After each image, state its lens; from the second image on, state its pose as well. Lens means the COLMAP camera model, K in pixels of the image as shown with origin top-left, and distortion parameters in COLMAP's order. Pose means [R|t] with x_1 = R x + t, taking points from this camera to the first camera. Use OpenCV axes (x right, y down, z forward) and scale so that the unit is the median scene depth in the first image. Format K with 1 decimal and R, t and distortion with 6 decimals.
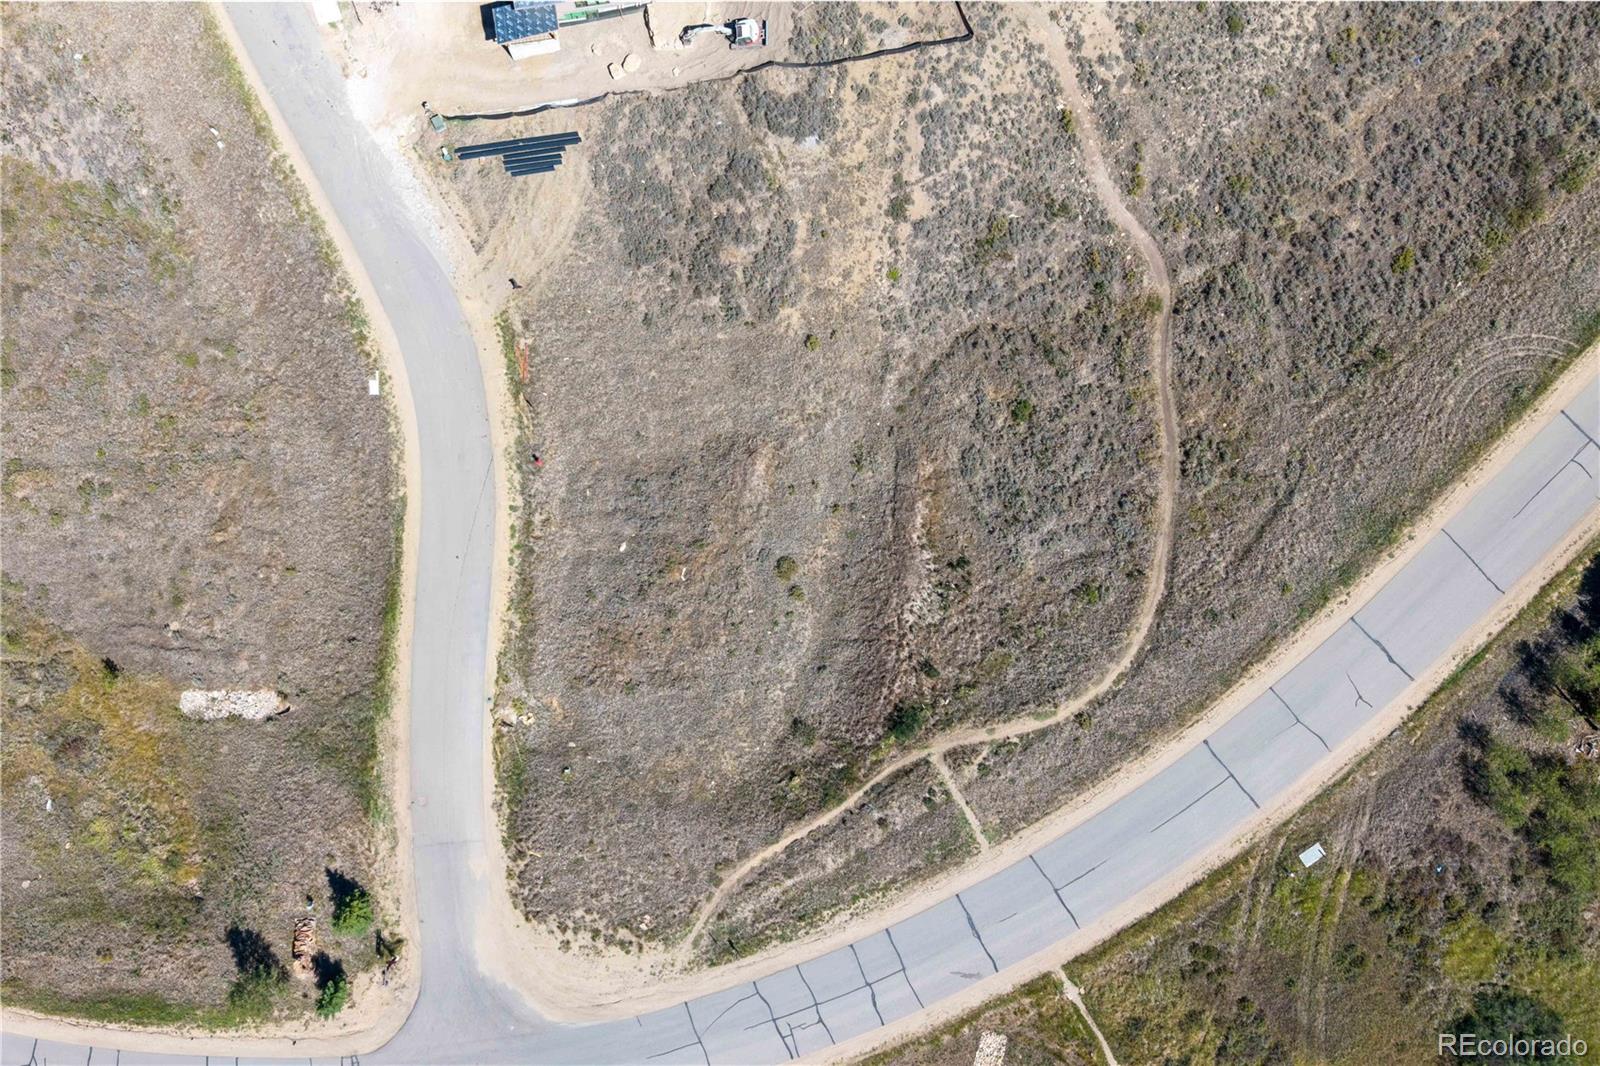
lens RADIAL K [[1309.5, 0, 831.2], [0, 1309.5, 532.7], [0, 0, 1]] dist [0.024510, -0.021498]
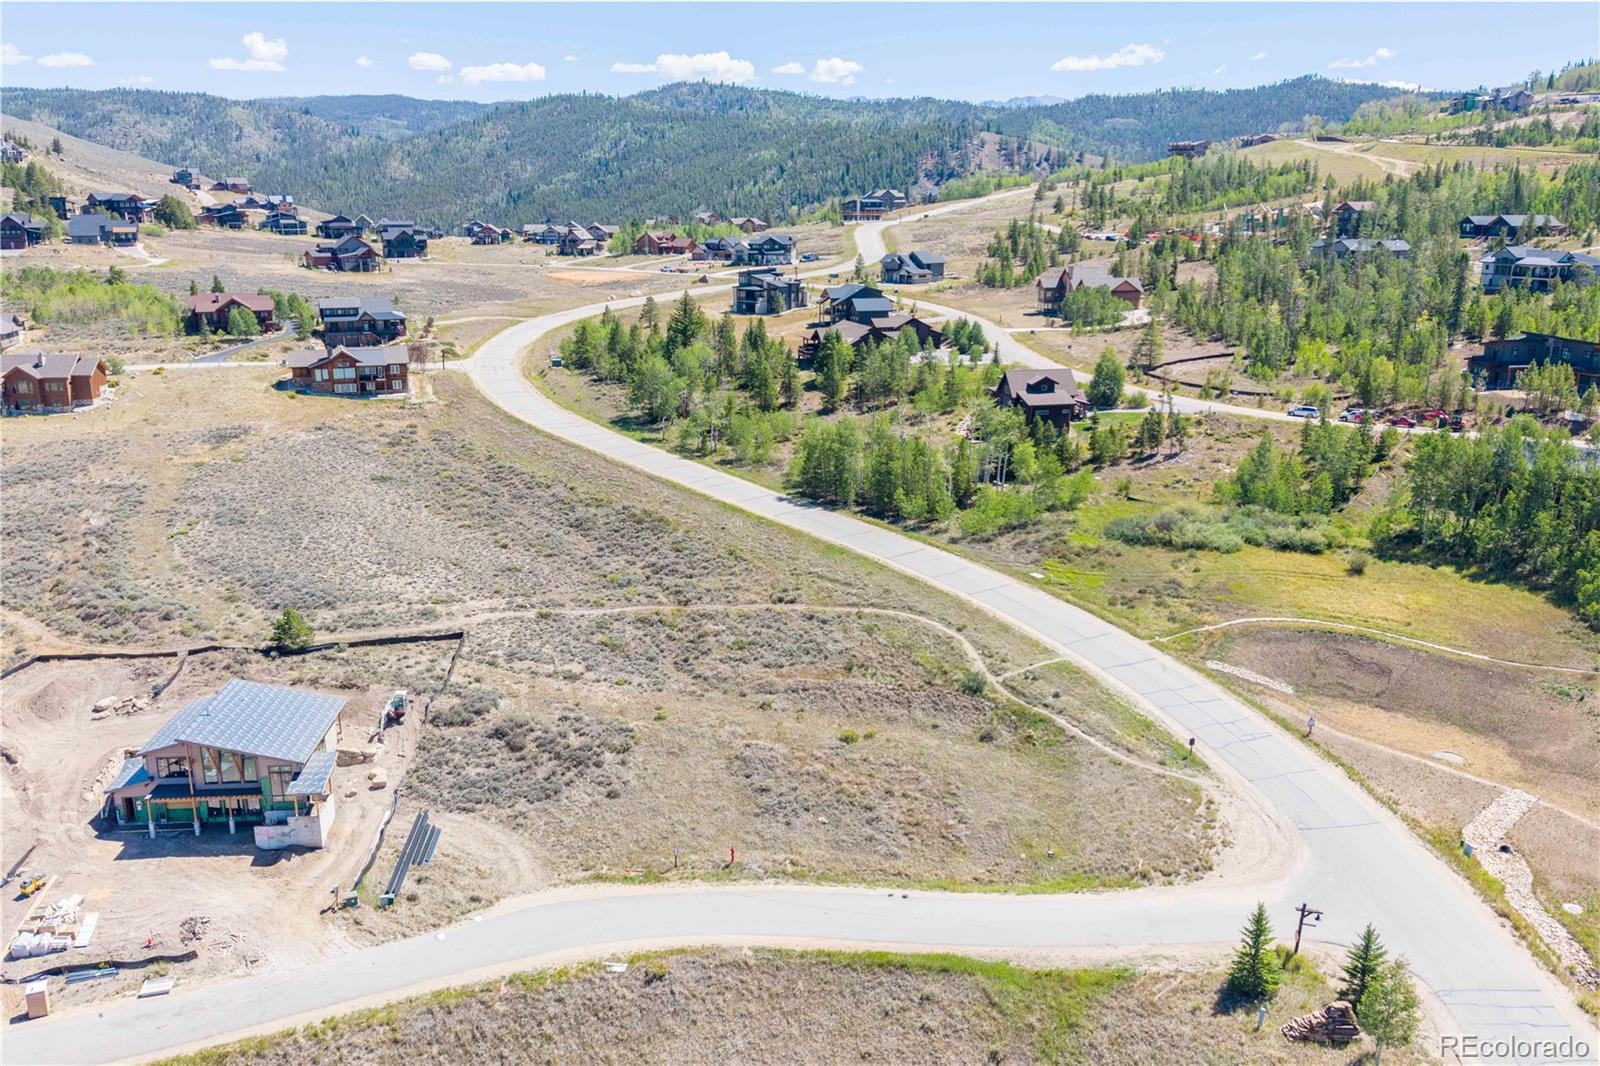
lens RADIAL K [[1232.5, 0, 774.0], [0, 1232.5, 532.9], [0, 0, 1]] dist [0.055391, -0.093184]
pose [[0.085683, -0.272258, 0.958402, -1.063604], [0.996171, 0.040183, -0.077644, 0.039492], [-0.017372, 0.961385, 0.274659, 0.530736]]
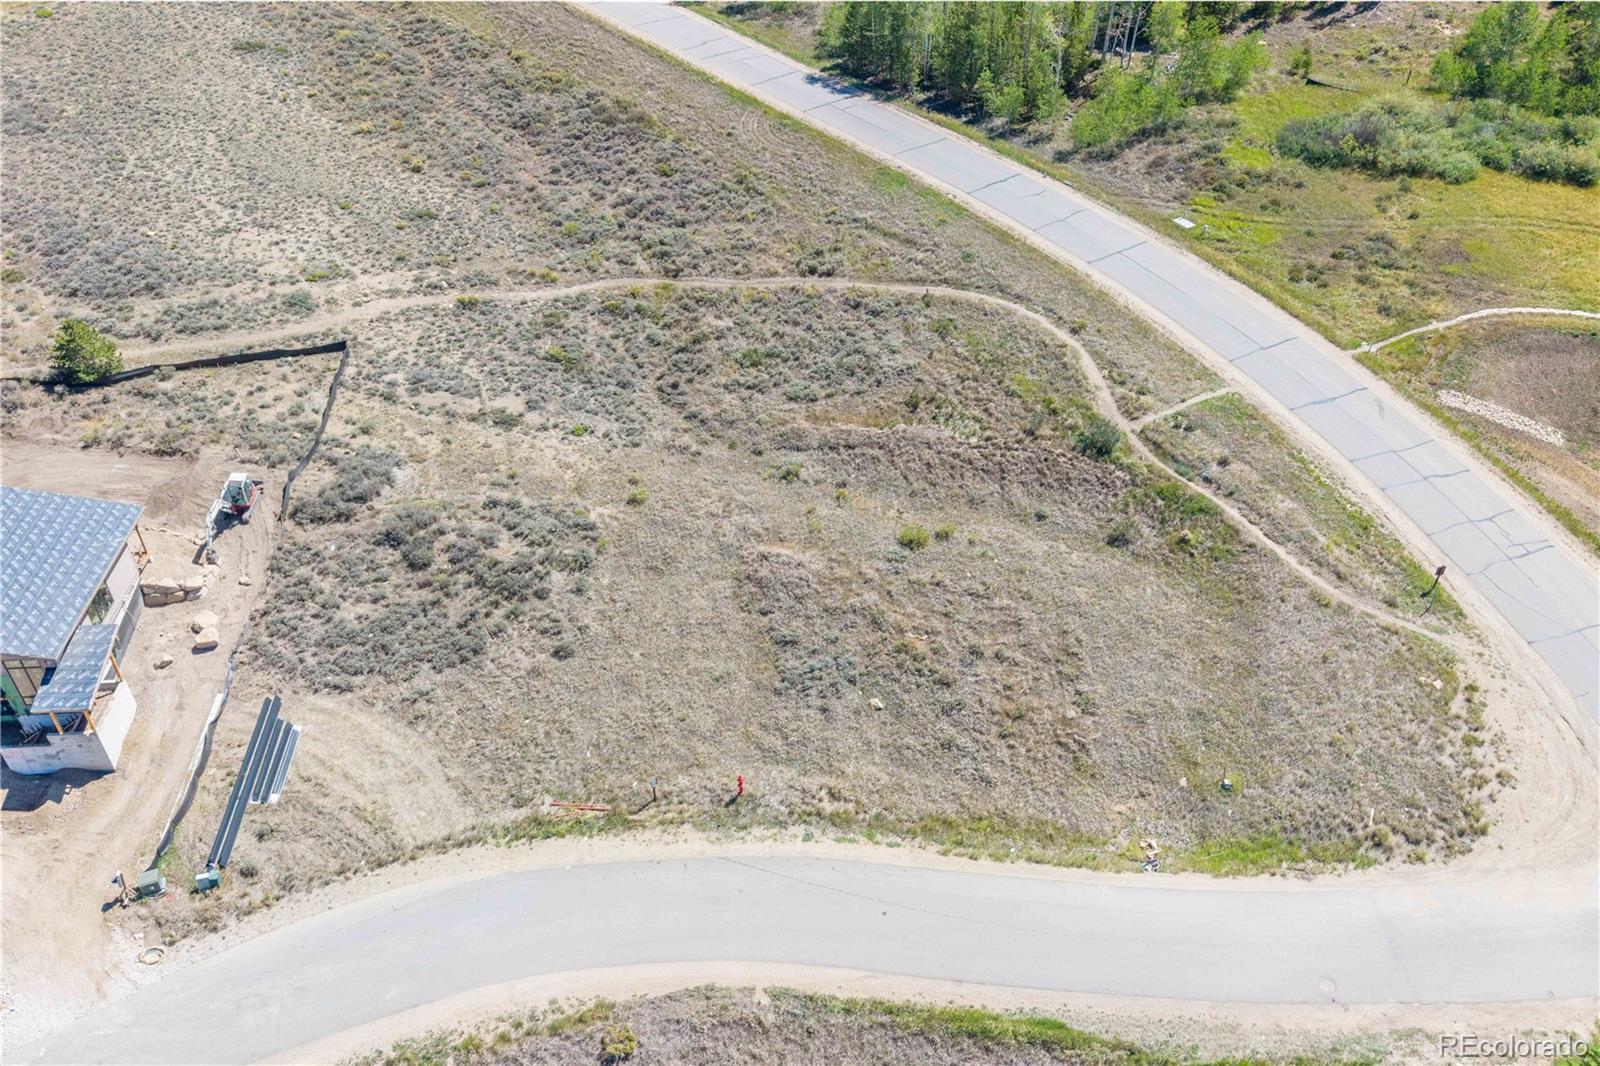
lens RADIAL K [[1257.9, 0, 792.9], [0, 1257.9, 534.2], [0, 0, 1]] dist [0.064752, -0.126122]
pose [[0.091036, -0.618521, 0.780477, -0.641803], [0.995741, 0.068025, -0.062236, 0.001626], [-0.014598, 0.782818, 0.622079, 0.534893]]
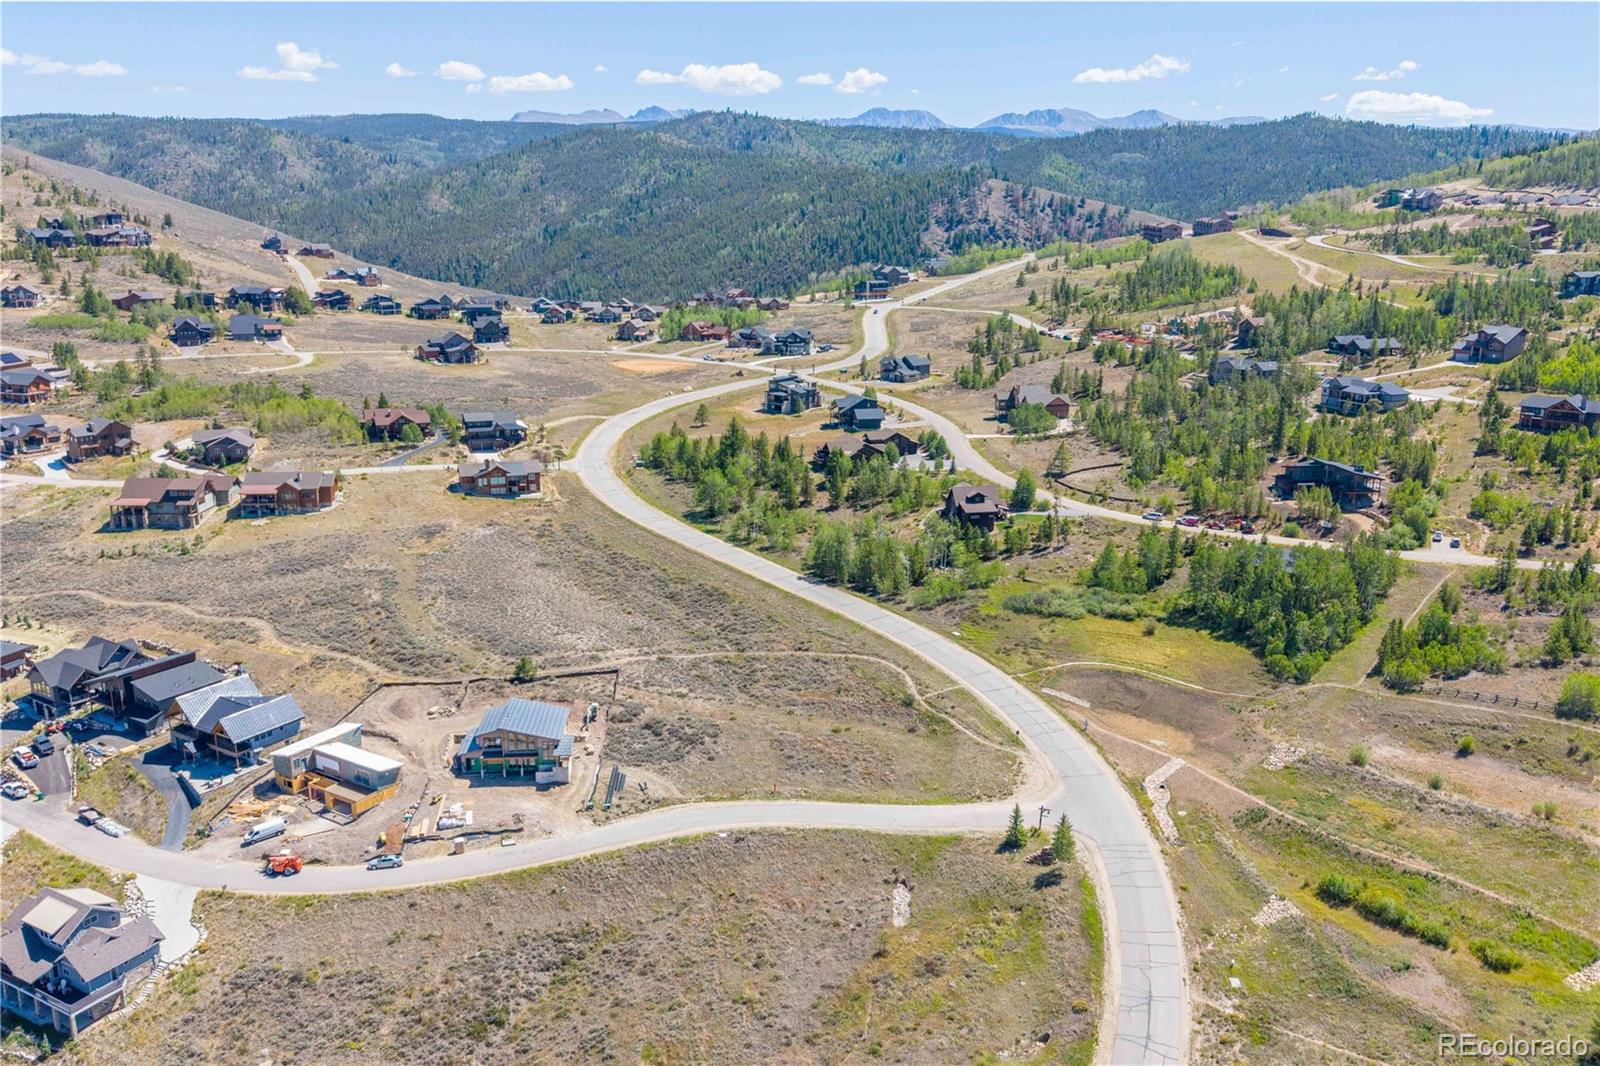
lens RADIAL K [[1213.4, 0, 763.3], [0, 1213.4, 515.4], [0, 0, 1]] dist [0.104996, -0.229703]
pose [[0.111302, -0.249928, 0.961846, -1.908057], [0.993730, 0.038353, -0.105025, 0.105491], [-0.010641, 0.967504, 0.252630, 0.159643]]
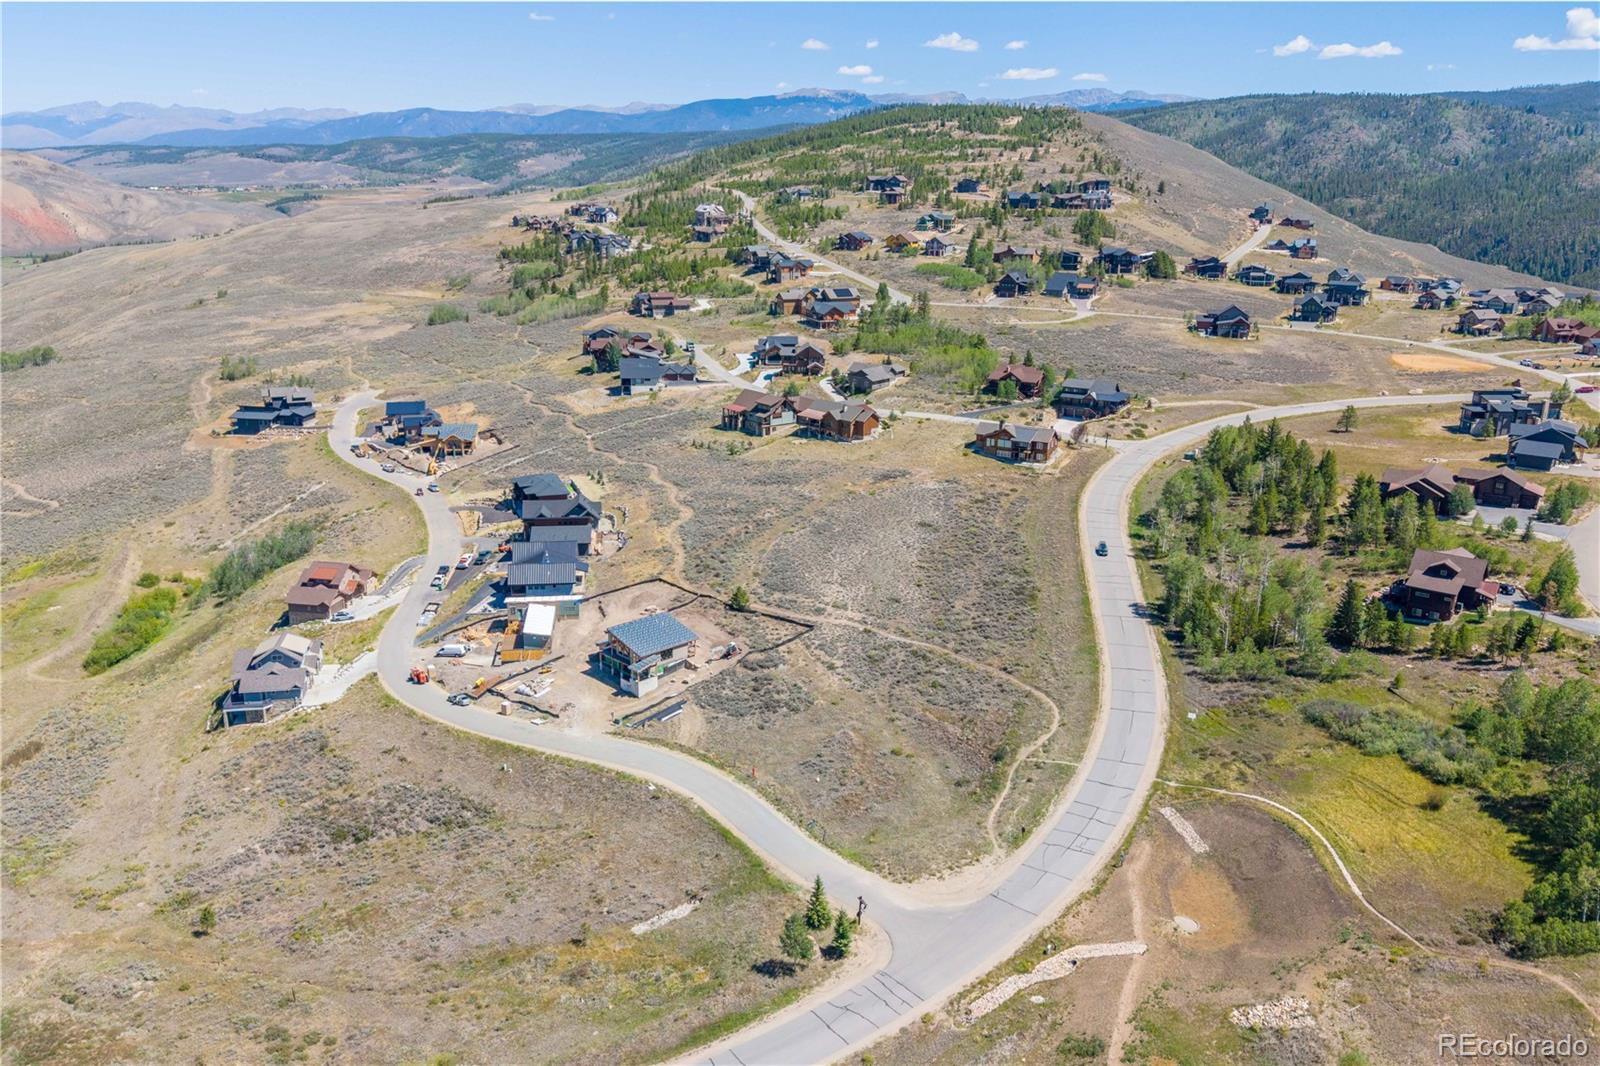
lens RADIAL K [[1187.4, 0, 803.4], [0, 1187.4, 531.8], [0, 0, 1]] dist [0.071652, -0.099914]
pose [[0.818289, -0.161966, 0.551516, -1.053433], [0.574683, 0.250396, -0.779128, 1.225484], [-0.011905, 0.954499, 0.297976, 0.193079]]
